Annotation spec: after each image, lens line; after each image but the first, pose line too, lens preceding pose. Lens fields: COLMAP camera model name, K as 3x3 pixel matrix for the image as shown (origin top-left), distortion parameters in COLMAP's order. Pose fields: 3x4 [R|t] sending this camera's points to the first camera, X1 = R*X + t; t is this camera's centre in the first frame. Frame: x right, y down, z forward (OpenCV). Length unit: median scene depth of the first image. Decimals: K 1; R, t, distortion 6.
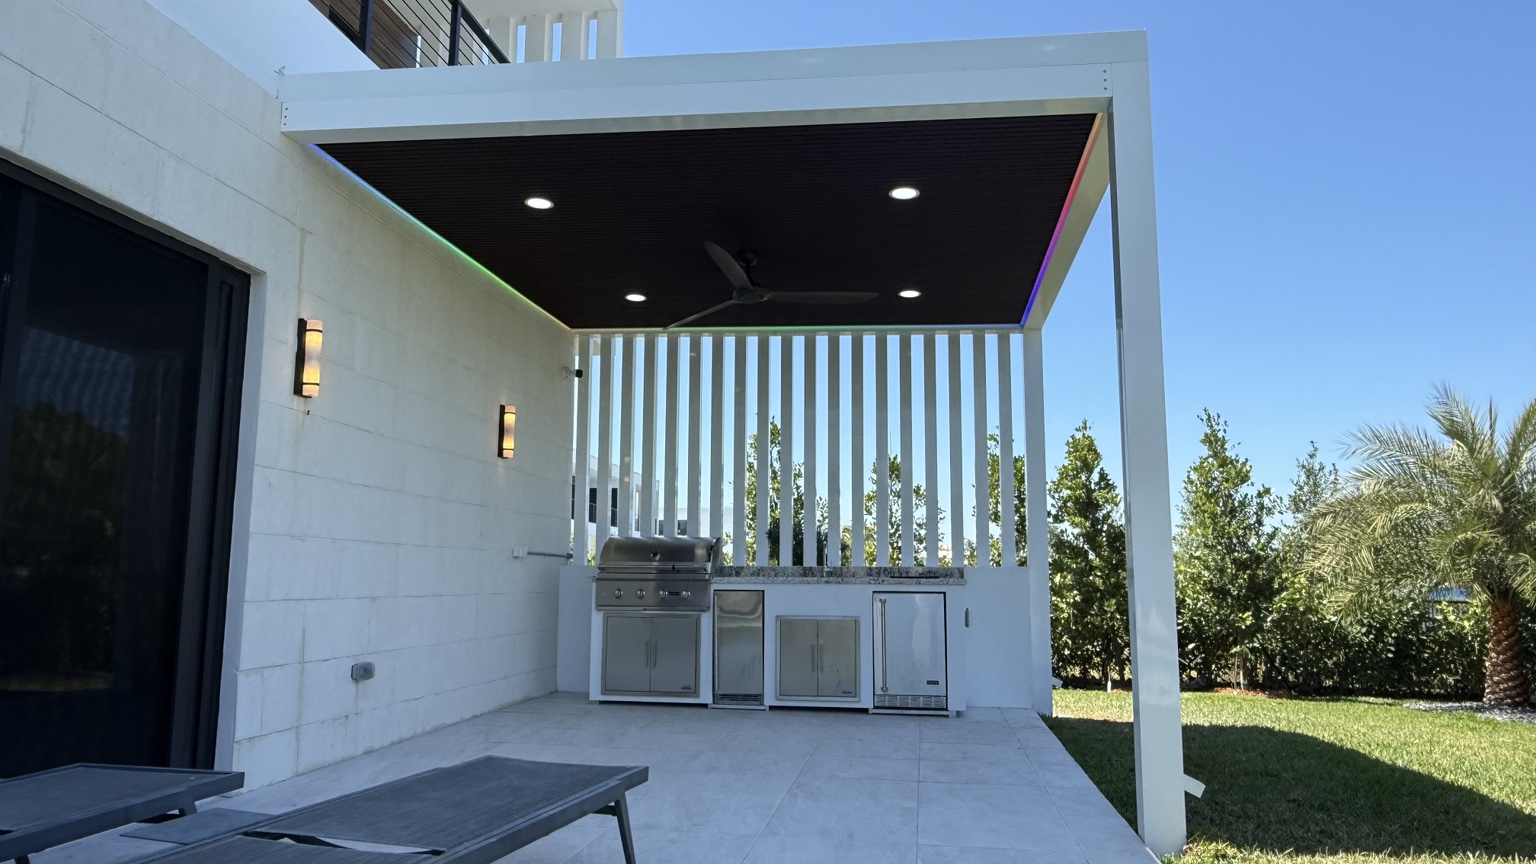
lens RADIAL K [[1055.8, 0, 768.0], [0, 1055.8, 432.0], [0, 0, 1]] dist [-0.004854, -0.000847]
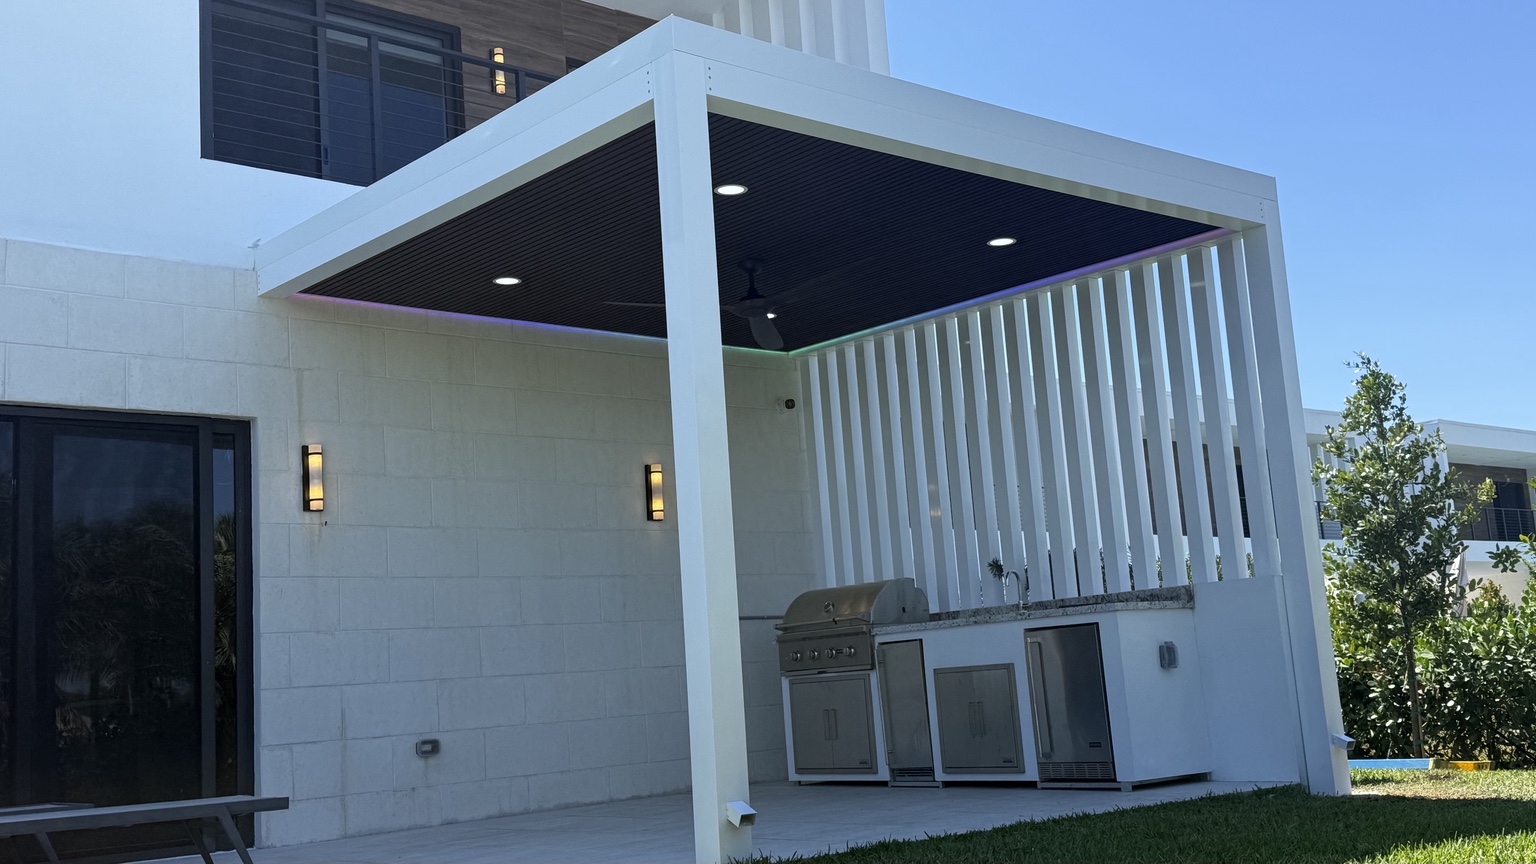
lens RADIAL K [[1657.4, 0, 767.3], [0, 1657.4, 399.3], [0, 0, 1]] dist [-0.006465, -0.038829]
pose [[0.745208, -0.171030, -0.644526, 1.032311], [0.164099, 0.983861, -0.071343, 0.052484], [0.646326, -0.052601, 0.761246, -0.054042]]
